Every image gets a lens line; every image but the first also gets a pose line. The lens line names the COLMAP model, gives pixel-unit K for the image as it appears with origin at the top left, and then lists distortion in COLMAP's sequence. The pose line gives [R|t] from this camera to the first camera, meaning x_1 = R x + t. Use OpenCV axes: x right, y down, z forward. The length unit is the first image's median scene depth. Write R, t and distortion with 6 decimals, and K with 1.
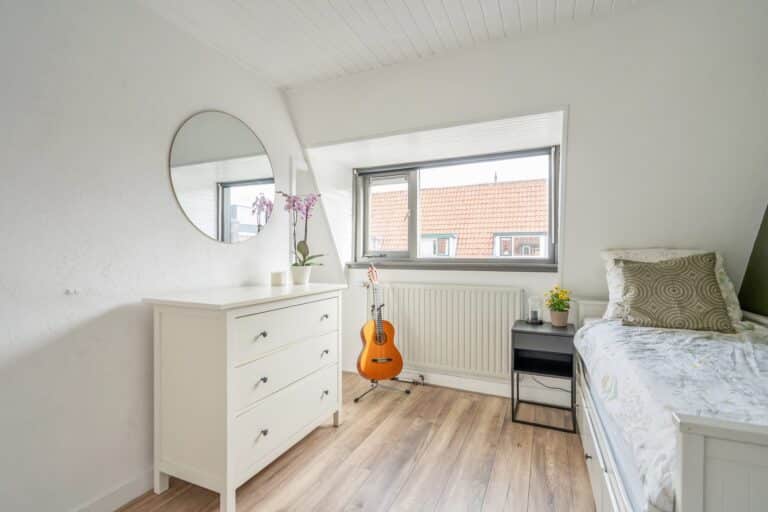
lens RADIAL K [[358.3, 0, 387.0], [0, 358.3, 259.1], [0, 0, 1]] dist [-0.001059, 0.001654]
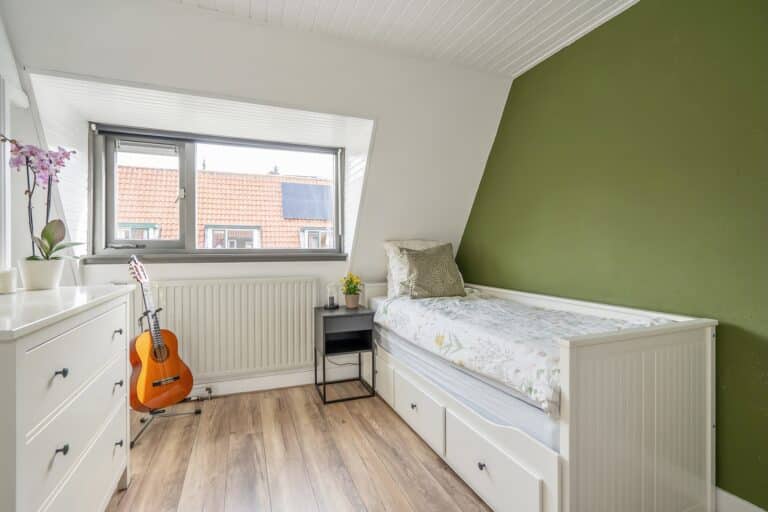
lens RADIAL K [[358.3, 0, 385.0], [0, 358.3, 249.7], [0, 0, 1]] dist [-0.001059, 0.001654]
pose [[0.694663, -0.004221, 0.719323, -0.250070], [0.012028, 0.999911, -0.005749, 0.010365], [-0.719234, 0.012646, 0.694652, 0.128612]]
